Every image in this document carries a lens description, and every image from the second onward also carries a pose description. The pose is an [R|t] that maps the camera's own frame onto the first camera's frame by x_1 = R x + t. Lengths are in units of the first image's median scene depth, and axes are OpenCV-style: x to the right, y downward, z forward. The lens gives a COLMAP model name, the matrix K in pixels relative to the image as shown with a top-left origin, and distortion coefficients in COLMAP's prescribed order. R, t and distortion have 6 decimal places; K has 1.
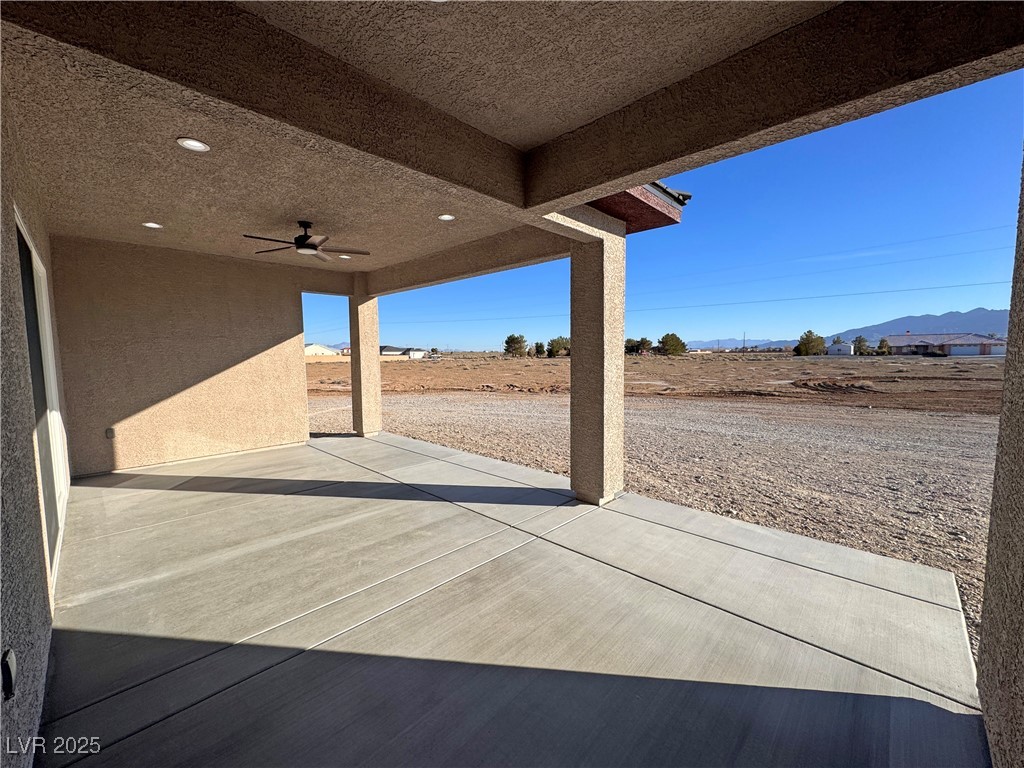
lens RADIAL K [[408.0, 0, 511.2], [0, 408.0, 381.0], [0, 0, 1]] dist [-0.000494, -0.000053]
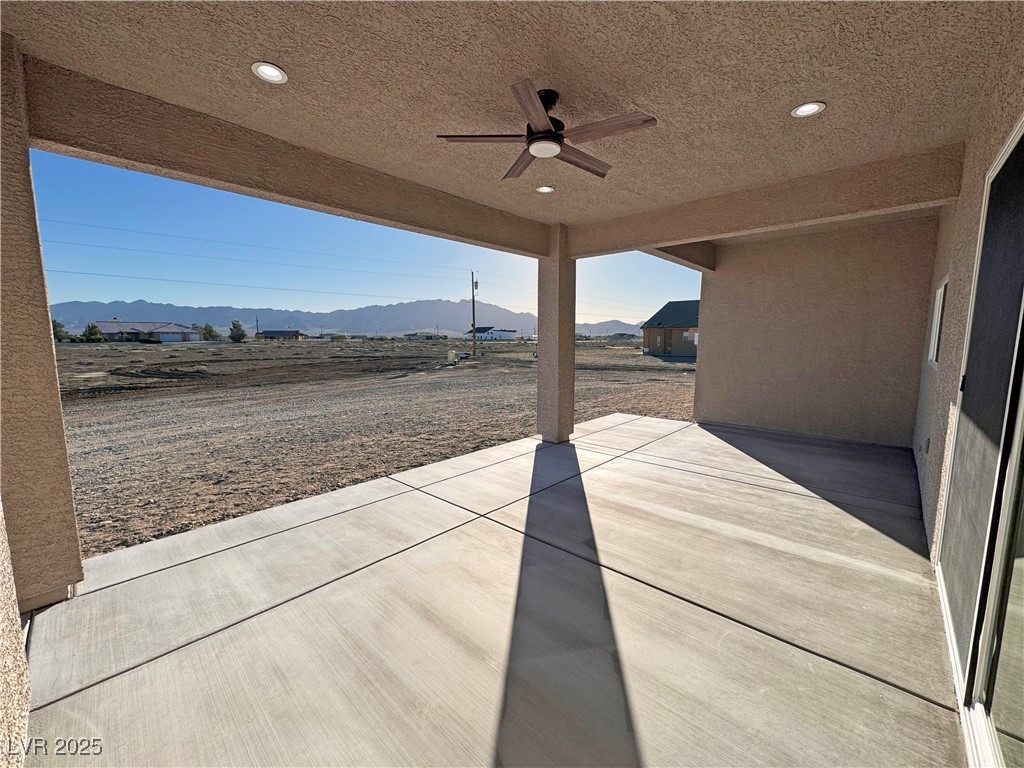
lens RADIAL K [[408.0, 0, 512.5], [0, 408.0, 381.9], [0, 0, 1]] dist [-0.000494, -0.000053]
pose [[-0.015769, -0.099311, 0.994931, -1.104854], [0.065973, 0.992783, 0.100142, -0.059208], [-0.997697, 0.067218, -0.009104, 1.083323]]
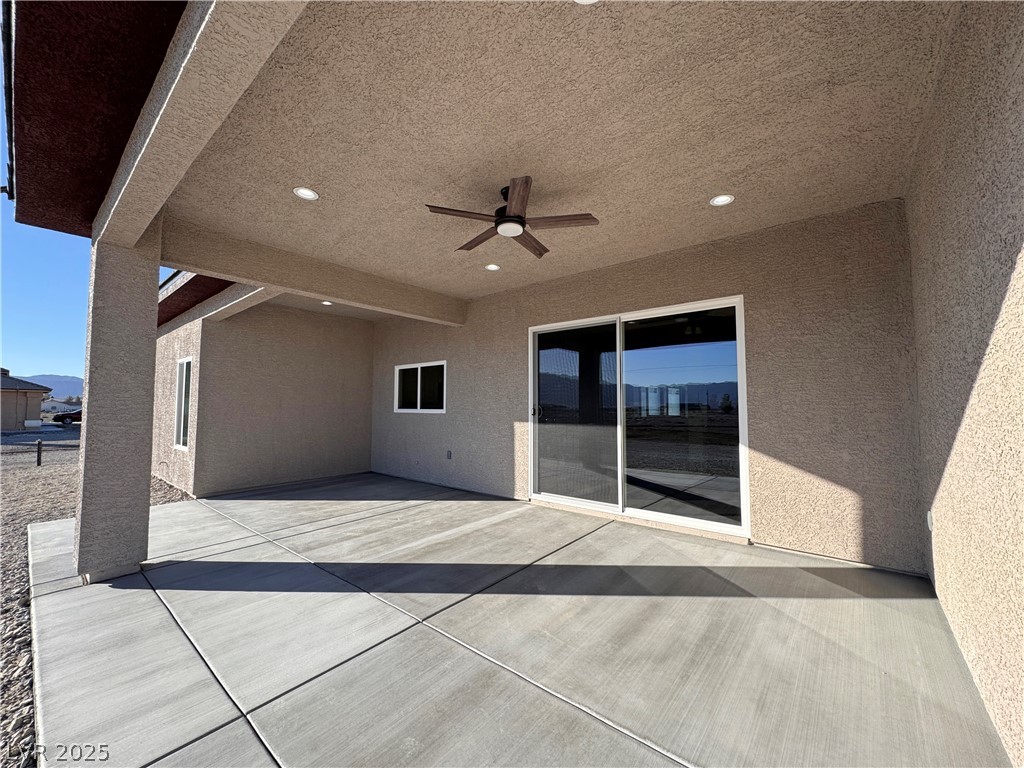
lens RADIAL K [[408.0, 0, 512.0], [0, 408.0, 382.9], [0, 0, 1]] dist [-0.000494, -0.000053]
pose [[-0.996916, 0.005290, -0.078292, -0.450820], [0.004434, 0.999929, 0.011103, -0.068726], [0.078345, 0.010722, -0.996869, 1.709874]]
